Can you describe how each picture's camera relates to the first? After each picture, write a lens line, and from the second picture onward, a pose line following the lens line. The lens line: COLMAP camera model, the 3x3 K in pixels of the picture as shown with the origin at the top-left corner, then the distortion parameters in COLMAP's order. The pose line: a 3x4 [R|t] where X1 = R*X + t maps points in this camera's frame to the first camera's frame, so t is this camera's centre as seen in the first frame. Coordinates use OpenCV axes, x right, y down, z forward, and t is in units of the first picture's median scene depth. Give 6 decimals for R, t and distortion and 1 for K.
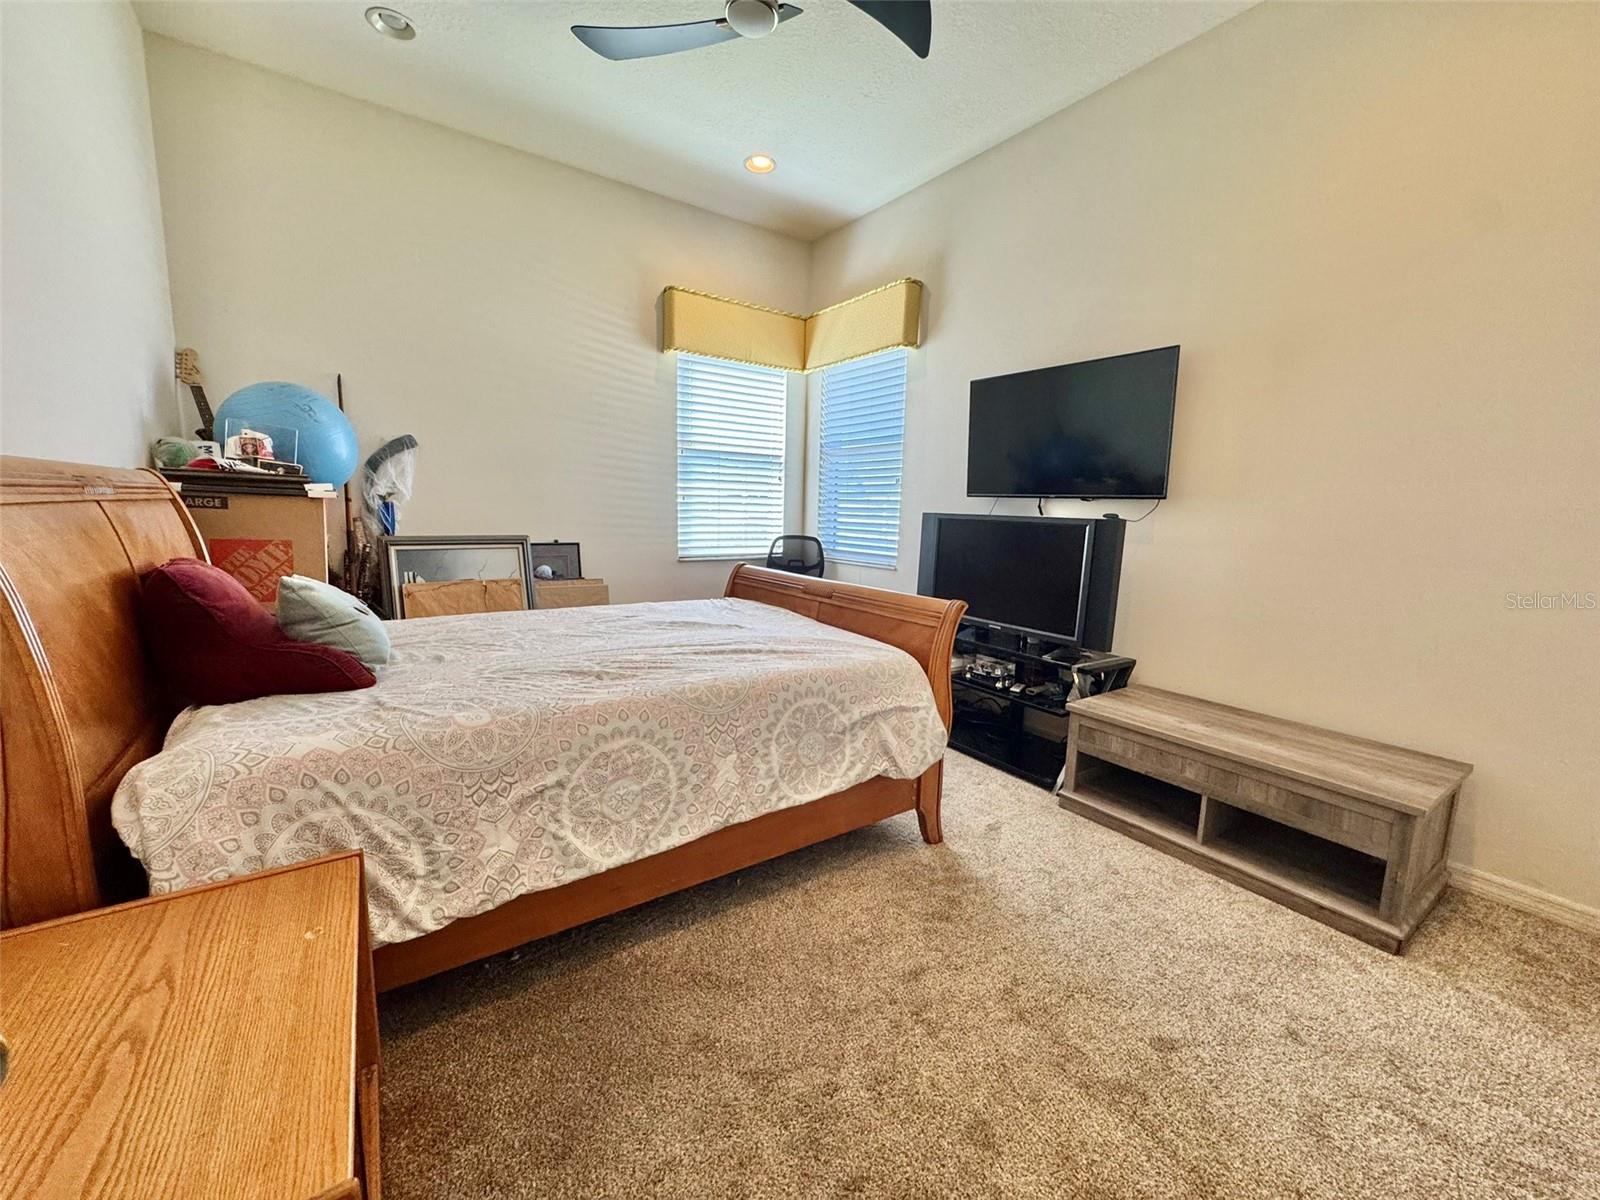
lens RADIAL K [[633.2, 0, 800.0], [0, 633.2, 600.0], [0, 0, 1]] dist [-0.014939, -0.000154]
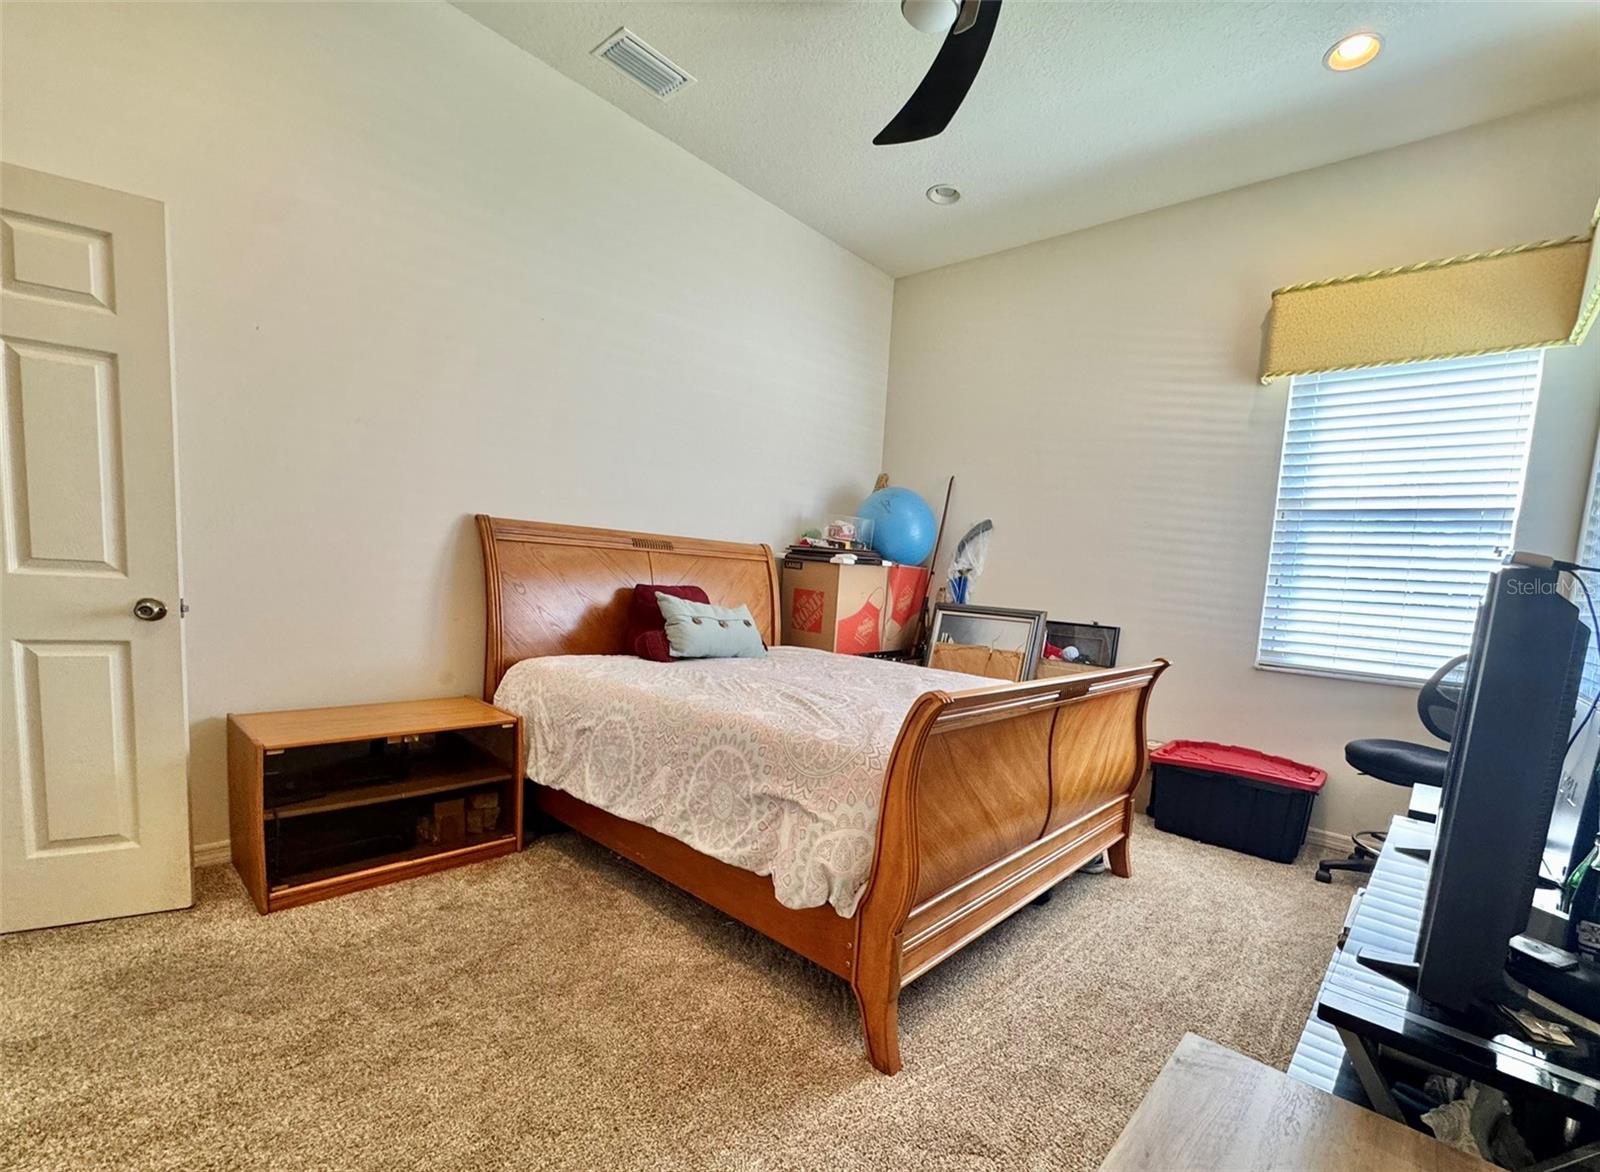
lens RADIAL K [[688.6, 0, 883.1], [0, 688.6, 654.7], [0, 0, 1]] dist [-0.000442, -0.000219]
pose [[0.279124, 0.097376, -0.955305, 0.893468], [-0.200323, 0.978861, 0.041246, -0.051962], [0.939127, 0.179857, 0.292731, 0.785560]]
